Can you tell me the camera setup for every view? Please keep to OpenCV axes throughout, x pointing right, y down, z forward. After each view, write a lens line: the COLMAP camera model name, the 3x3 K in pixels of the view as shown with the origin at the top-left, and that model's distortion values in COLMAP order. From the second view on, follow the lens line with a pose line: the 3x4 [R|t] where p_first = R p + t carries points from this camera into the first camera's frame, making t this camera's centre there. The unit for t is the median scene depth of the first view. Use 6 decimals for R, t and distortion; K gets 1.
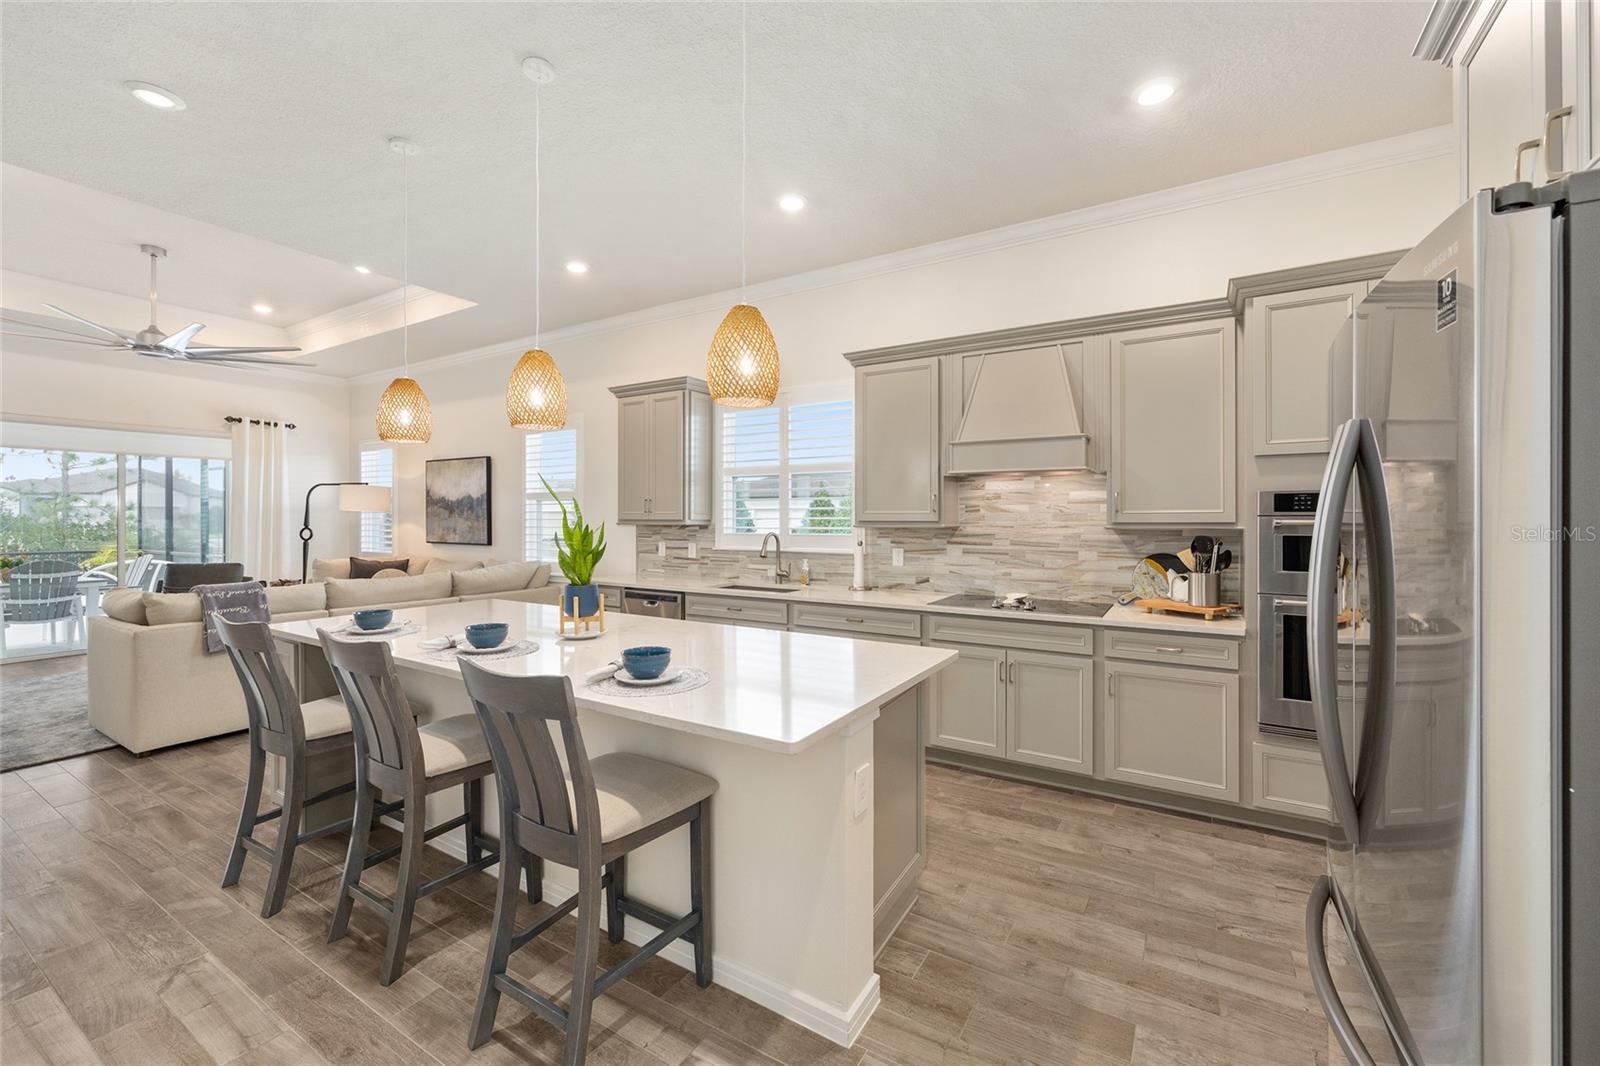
lens RADIAL K [[646.7, 0, 808.2], [0, 646.7, 521.1], [0, 0, 1]] dist [-0.004065, 0.002039]
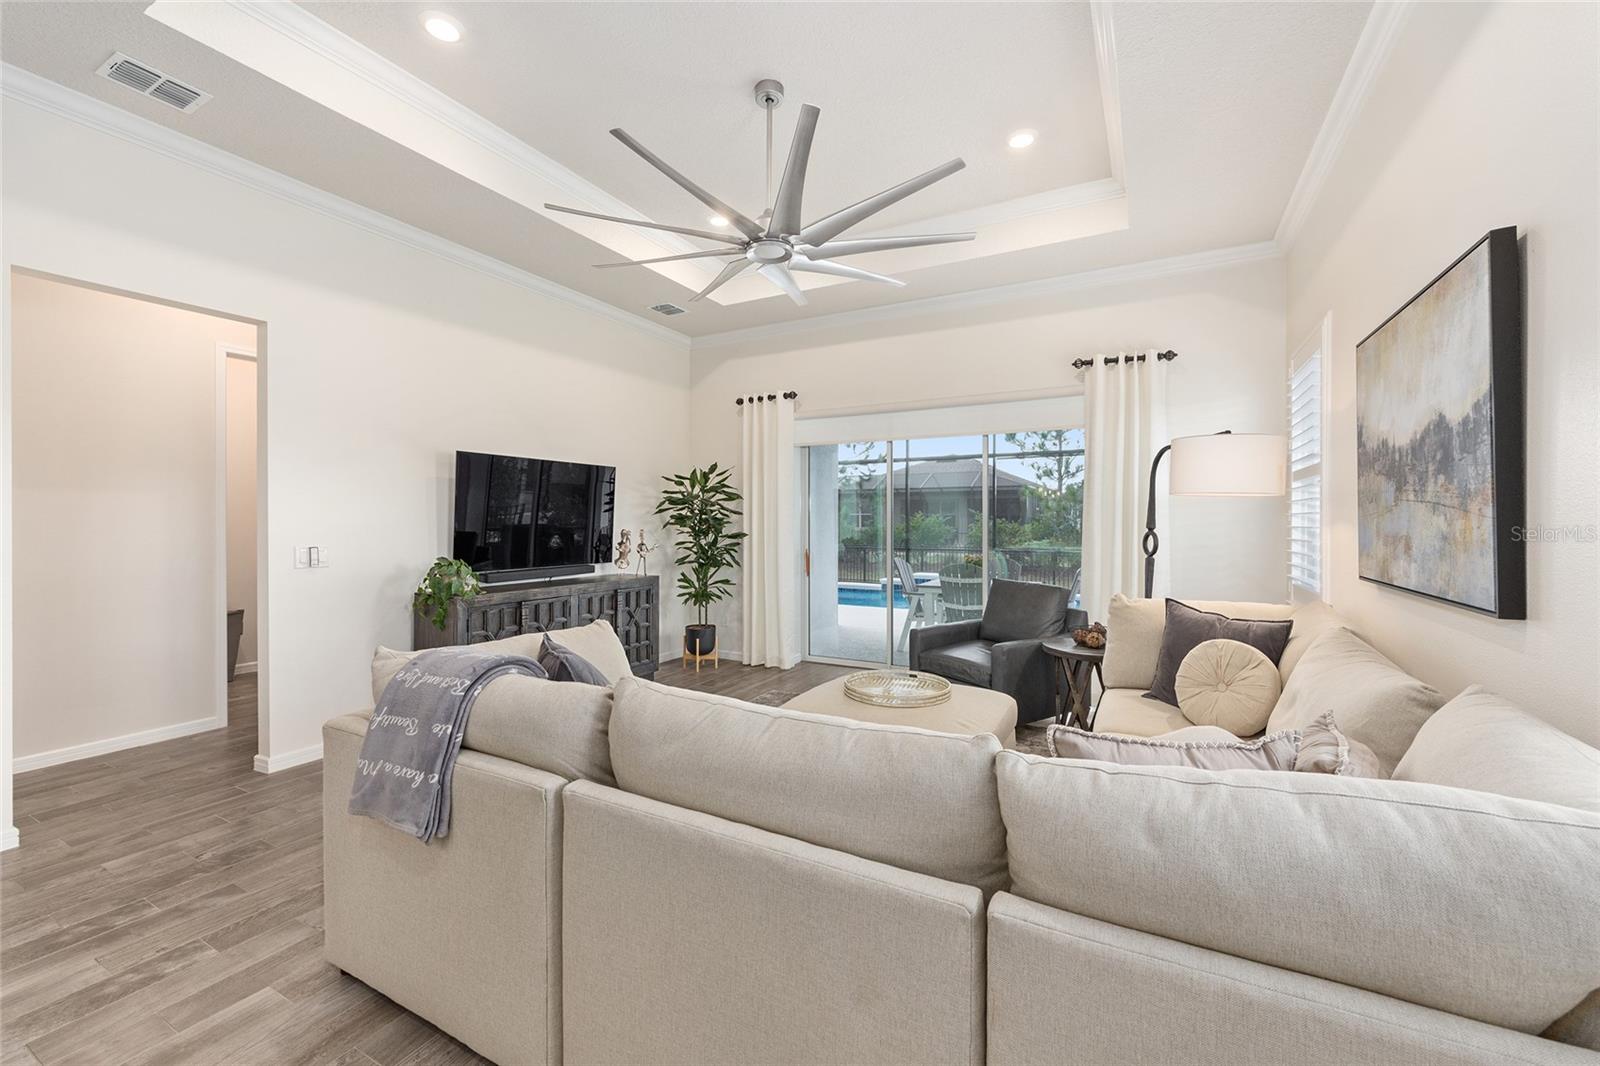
lens RADIAL K [[646.7, 0, 802.7], [0, 646.7, 519.3], [0, 0, 1]] dist [-0.004065, 0.002039]
pose [[0.049403, -0.007074, -0.998754, -0.355086], [-0.005648, 0.999957, -0.007362, 0.007272], [0.998763, 0.006004, 0.049361, 0.942431]]
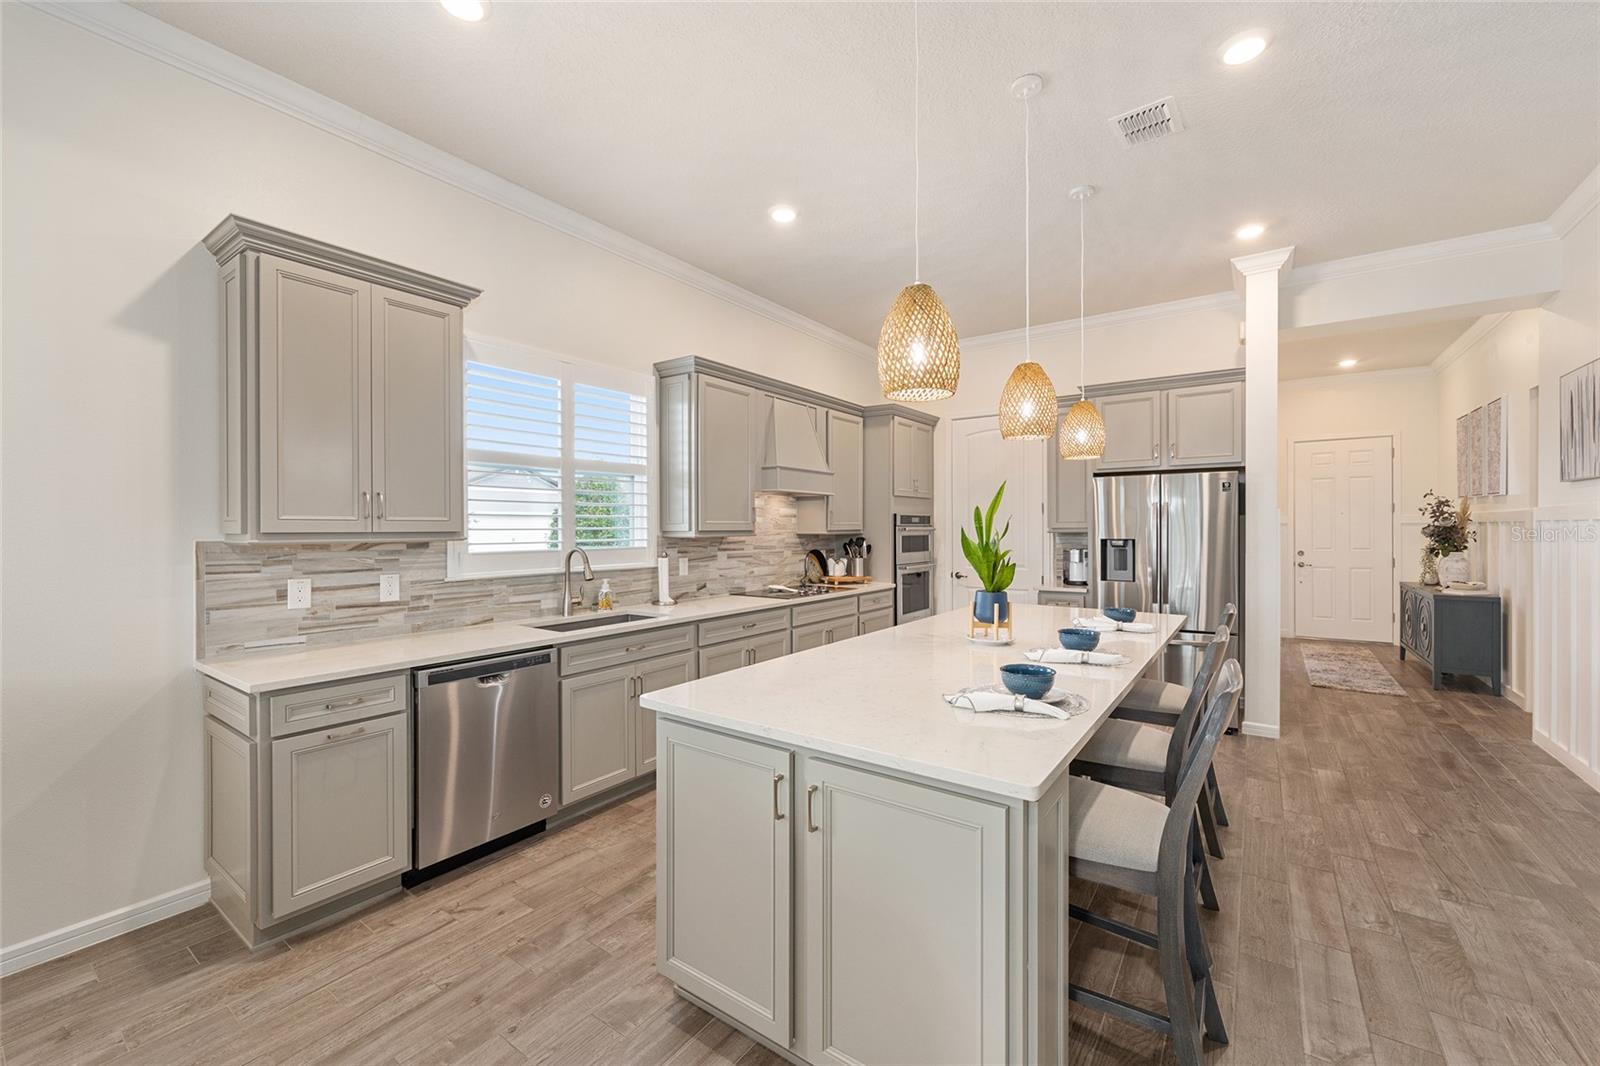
lens RADIAL K [[646.7, 0, 800.5], [0, 646.7, 527.4], [0, 0, 1]] dist [-0.004065, 0.002039]
pose [[0.075178, -0.000098, 0.997170, -0.703054], [0.008596, 0.999963, -0.000550, -0.002656], [-0.997133, 0.008613, 0.075176, 0.614791]]
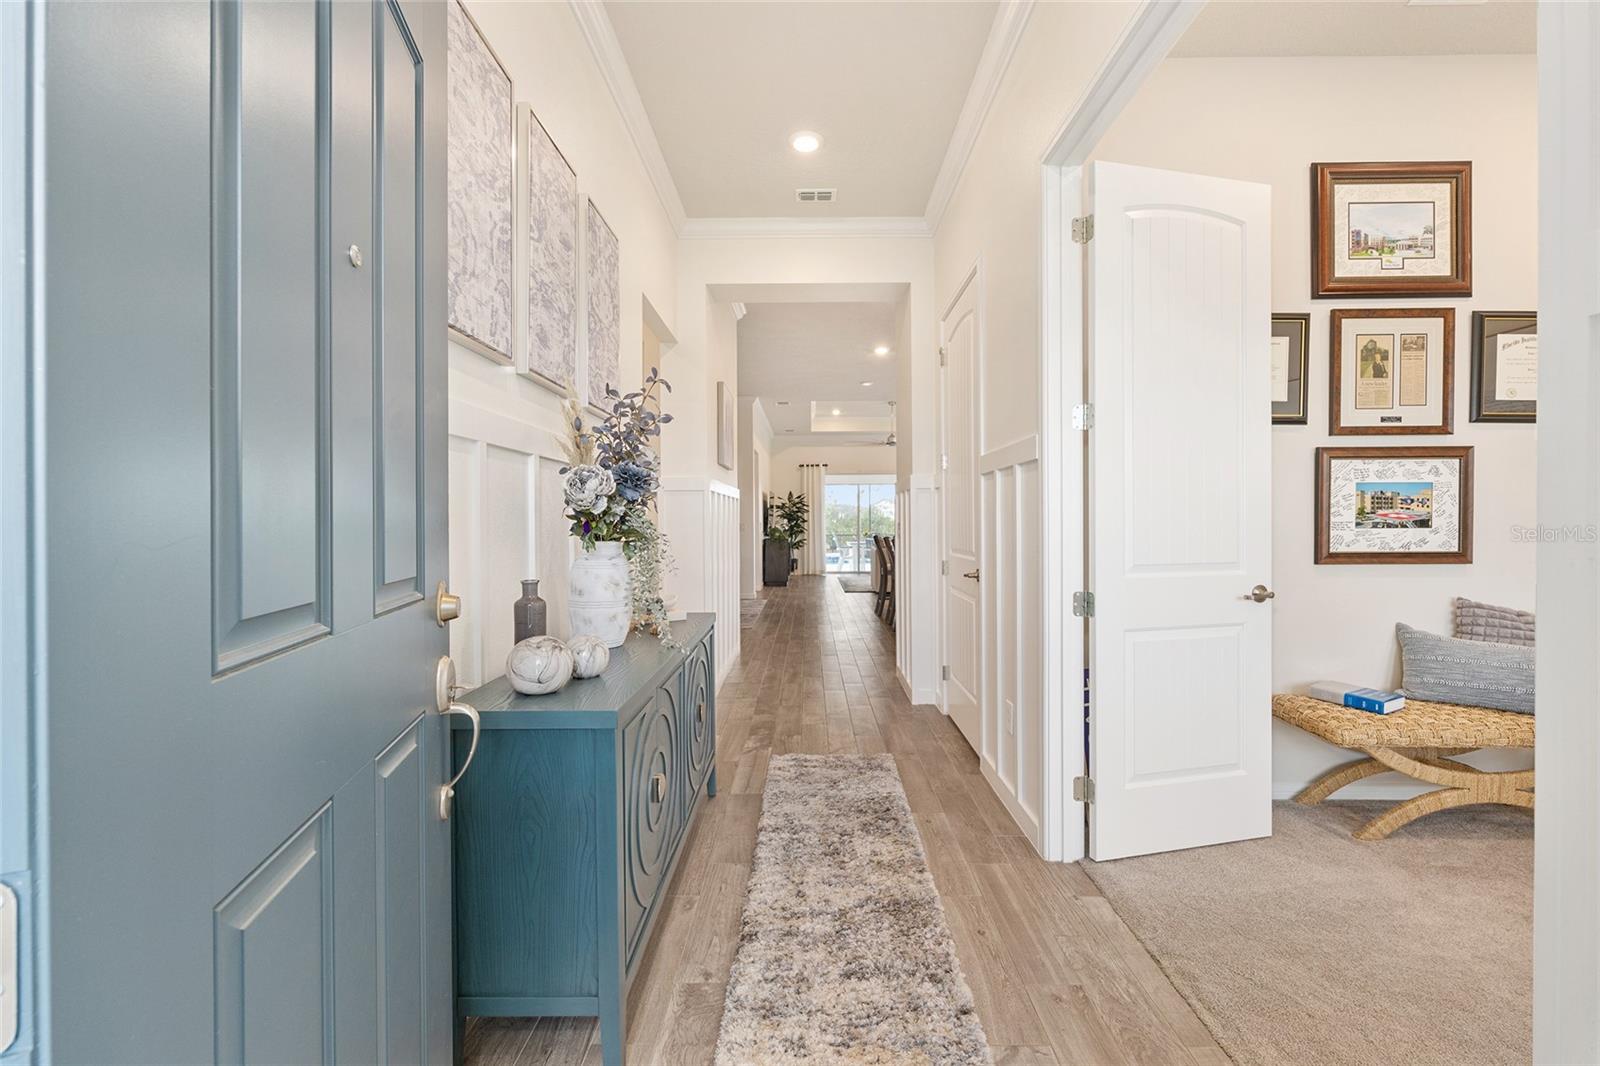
lens RADIAL K [[646.7, 0, 811.9], [0, 646.7, 521.2], [0, 0, 1]] dist [-0.004065, 0.002039]
pose [[0.518285, -0.004531, -0.855196, 0.878369], [0.002590, 0.999990, -0.003728, 0.037619], [0.855204, -0.000283, 0.518291, -0.508572]]
